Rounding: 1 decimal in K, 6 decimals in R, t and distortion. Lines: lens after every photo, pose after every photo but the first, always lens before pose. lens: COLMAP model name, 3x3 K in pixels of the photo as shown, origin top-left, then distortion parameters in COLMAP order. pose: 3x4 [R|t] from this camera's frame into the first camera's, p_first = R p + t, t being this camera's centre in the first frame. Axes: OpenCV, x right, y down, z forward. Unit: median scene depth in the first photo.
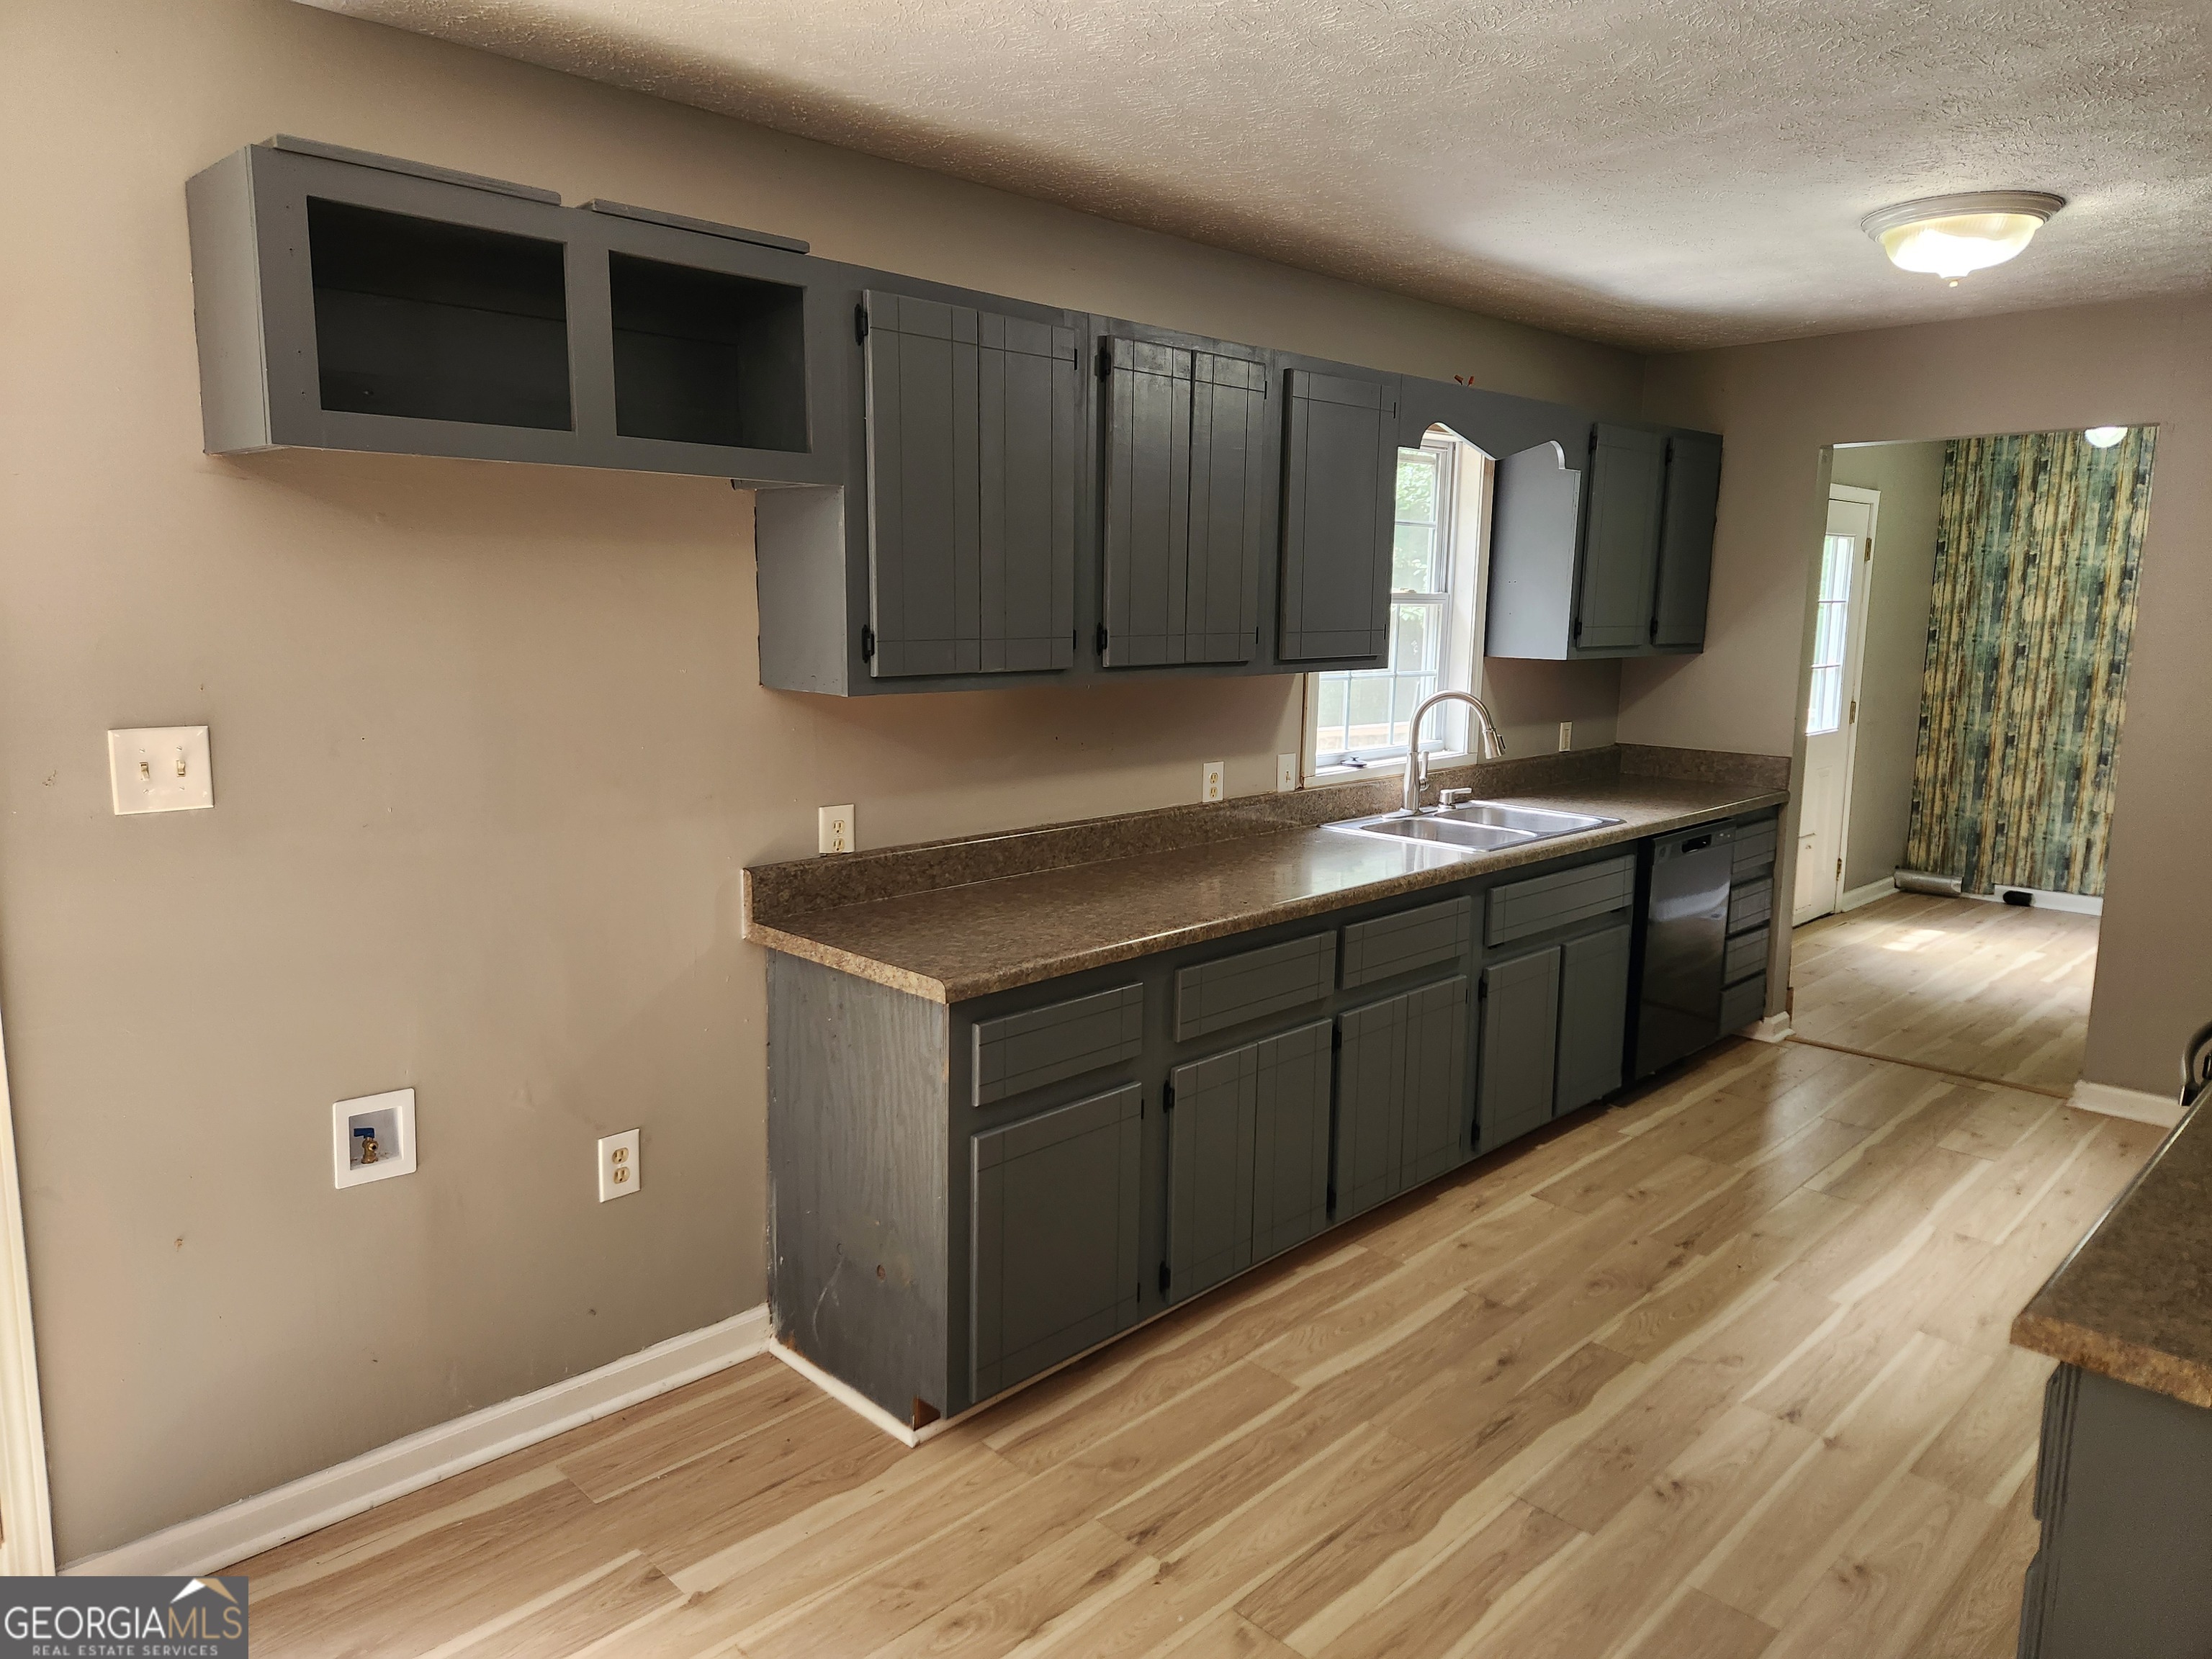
lens RADIAL K [[1480.0, 0, 1106.7], [0, 1480.0, 805.1], [0, 0, 1]] dist [0.040738, -0.003999]
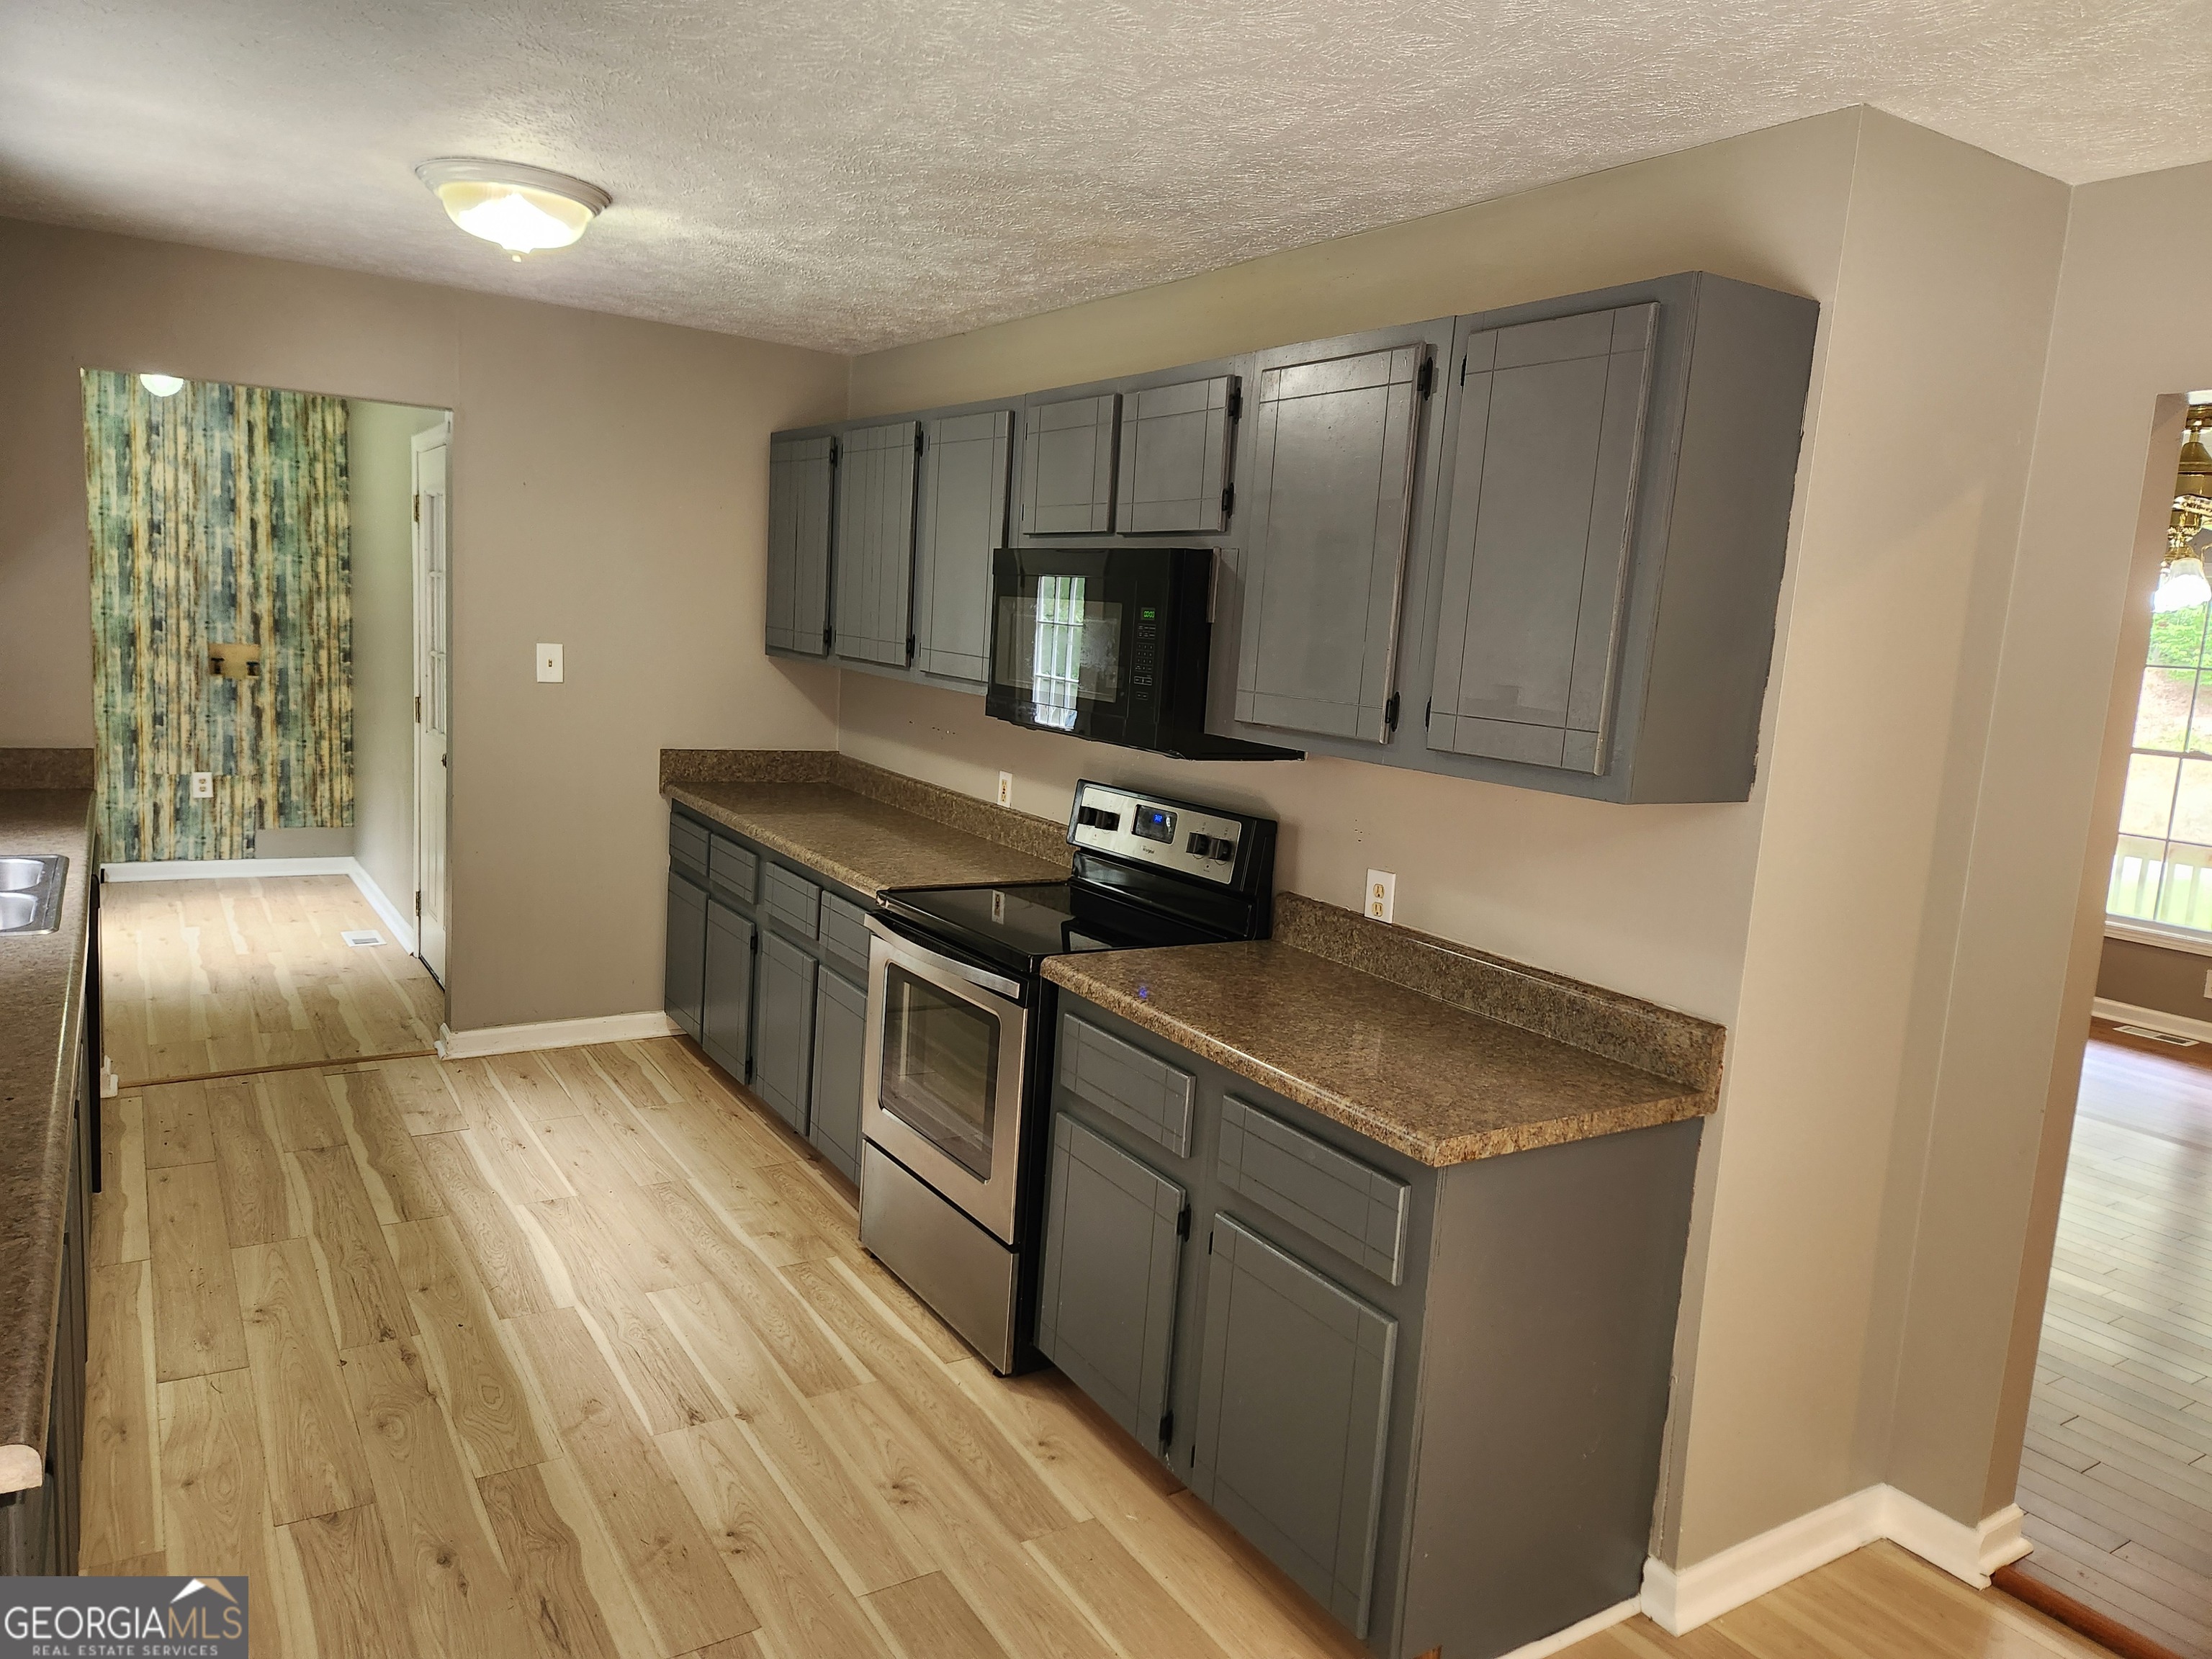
lens RADIAL K [[1482.4, 0, 1093.7], [0, 1482.4, 821.7], [0, 0, 1]] dist [0.090977, -0.083014]
pose [[0.214263, -0.134896, 0.967416, -0.330160], [0.082067, 0.989402, 0.119786, -0.067324], [-0.973322, 0.053728, 0.223063, 0.410285]]
